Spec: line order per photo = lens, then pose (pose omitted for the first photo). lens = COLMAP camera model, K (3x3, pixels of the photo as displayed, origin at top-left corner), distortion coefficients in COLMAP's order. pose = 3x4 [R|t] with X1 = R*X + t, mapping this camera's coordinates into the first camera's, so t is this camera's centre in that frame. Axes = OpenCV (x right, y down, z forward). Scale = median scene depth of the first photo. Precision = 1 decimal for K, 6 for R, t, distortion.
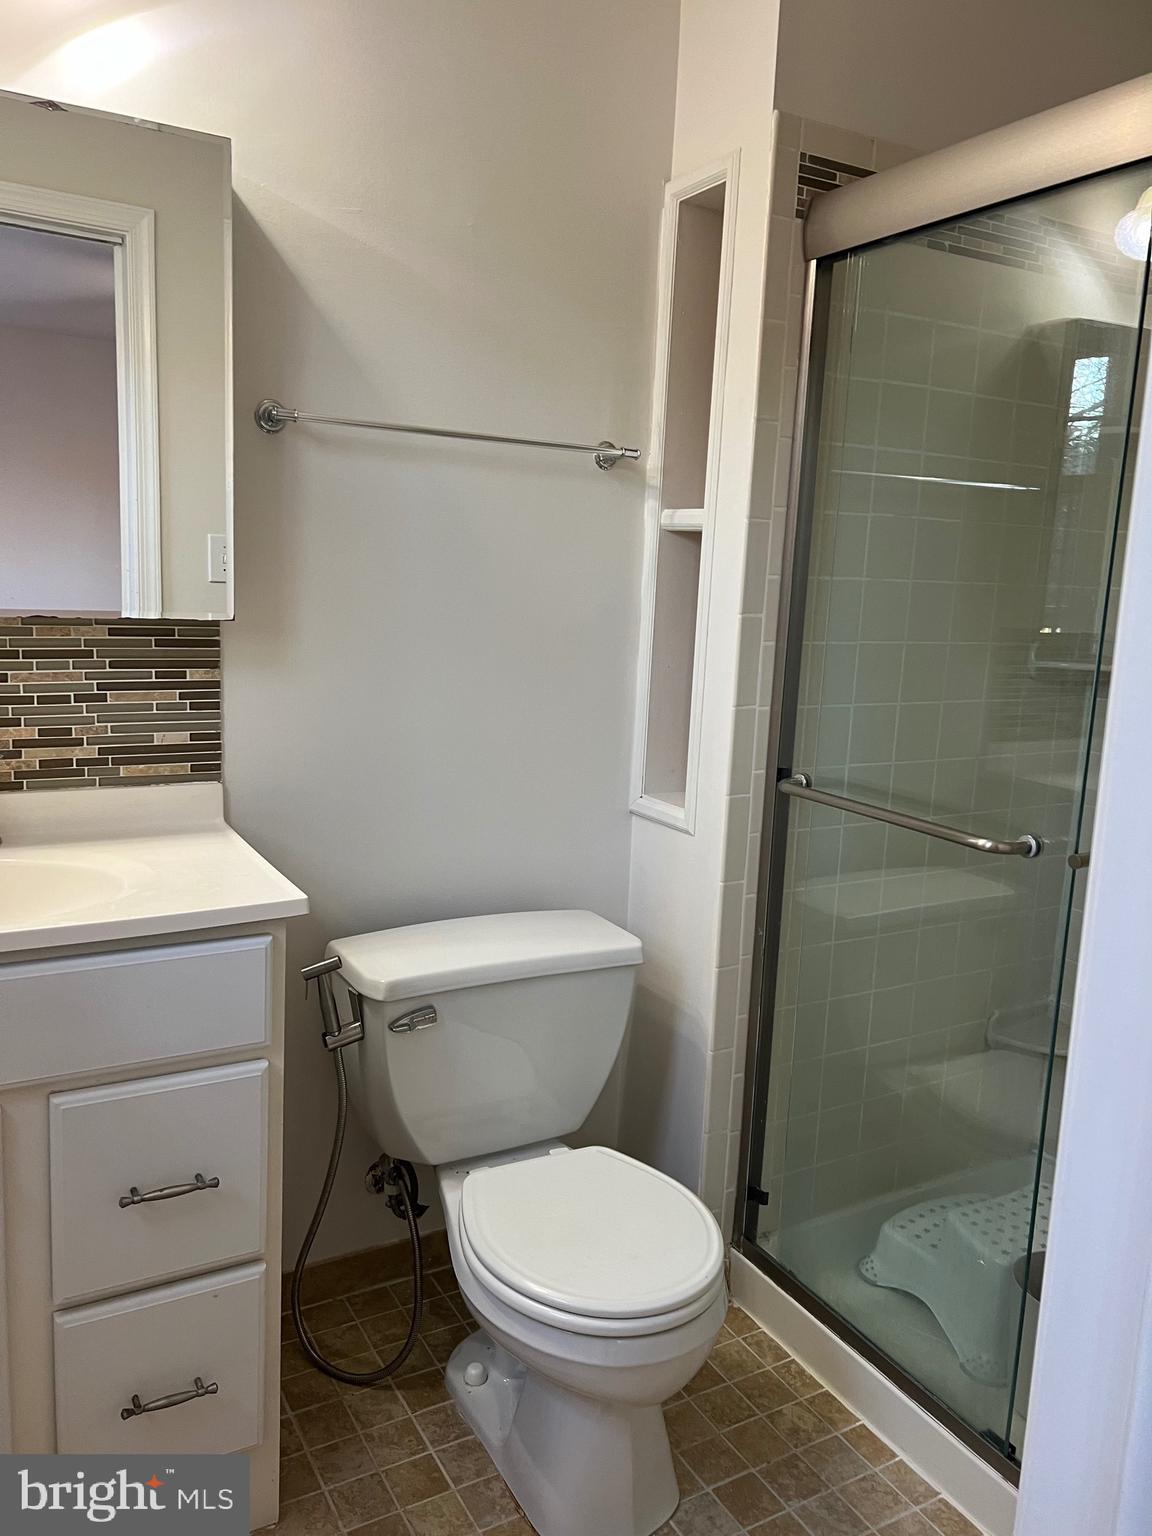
lens RADIAL K [[1169.6, 0, 576.0], [0, 1169.6, 768.0], [0, 0, 1]] dist [0.003453, -0.004602]
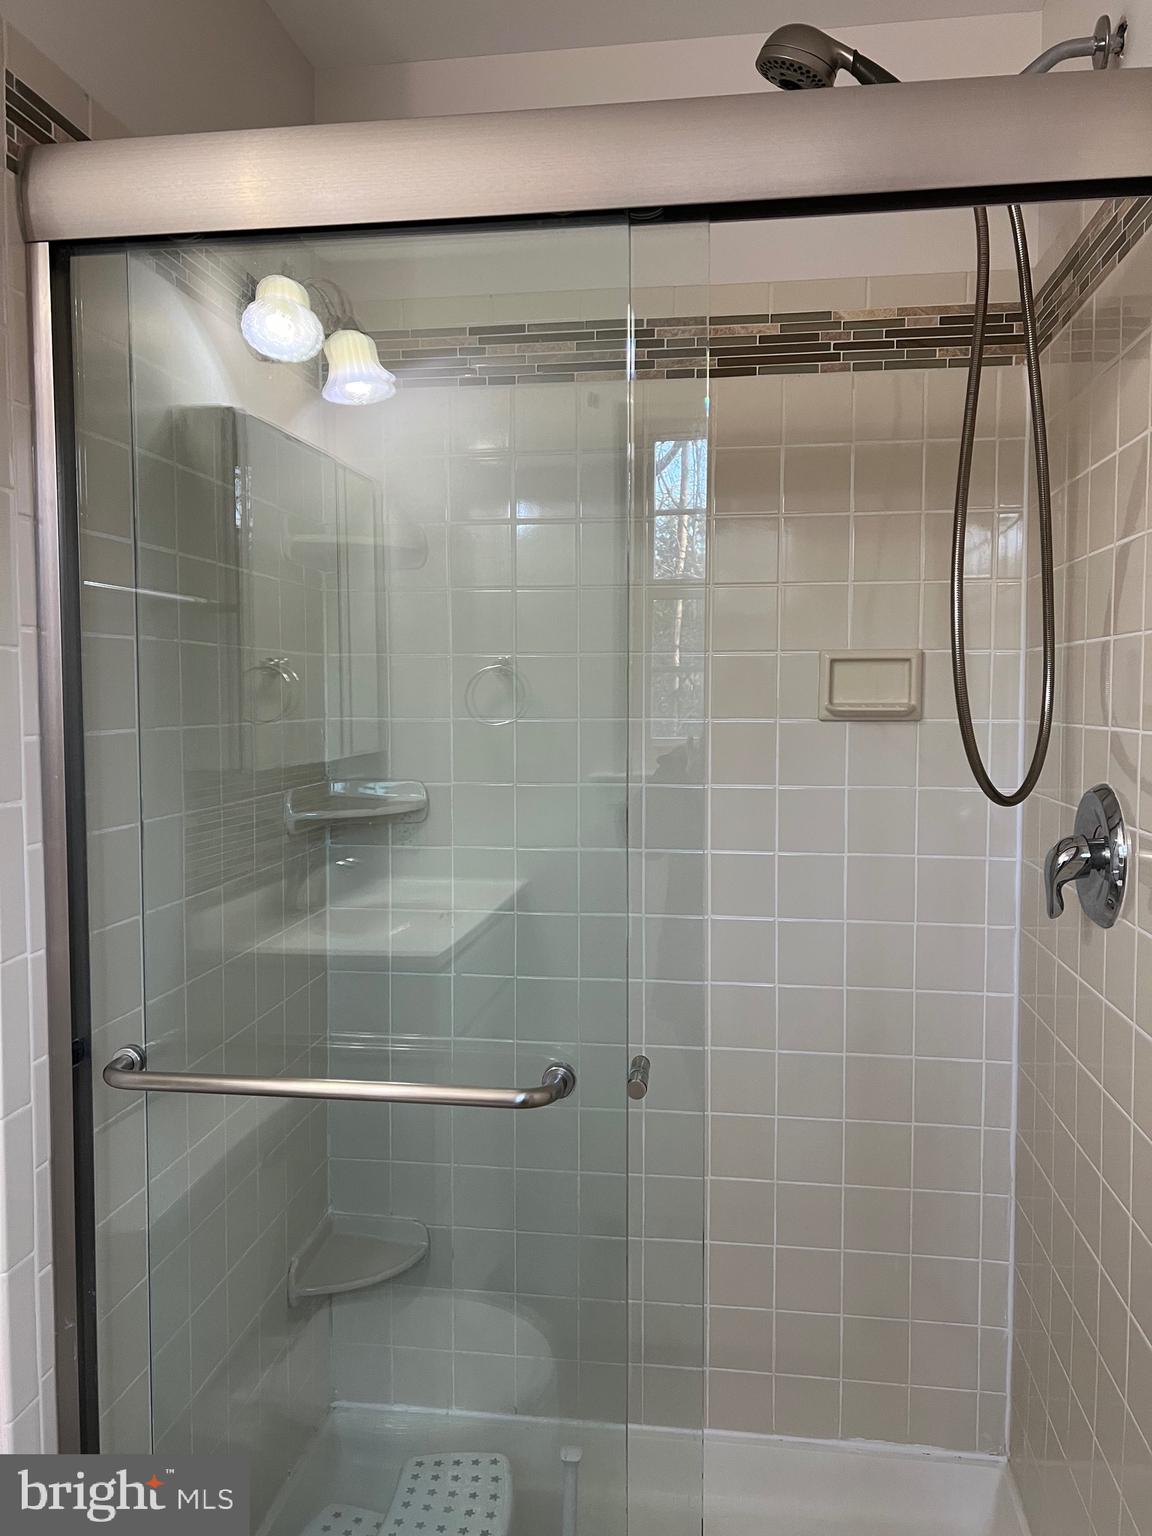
lens RADIAL K [[1169.6, 0, 576.0], [0, 1169.6, 768.0], [0, 0, 1]] dist [0.003453, -0.004602]
pose [[0.627730, -0.091011, 0.773092, -0.166170], [0.162537, 0.986575, -0.015832, -0.121959], [-0.761273, 0.135594, 0.634096, 0.526595]]
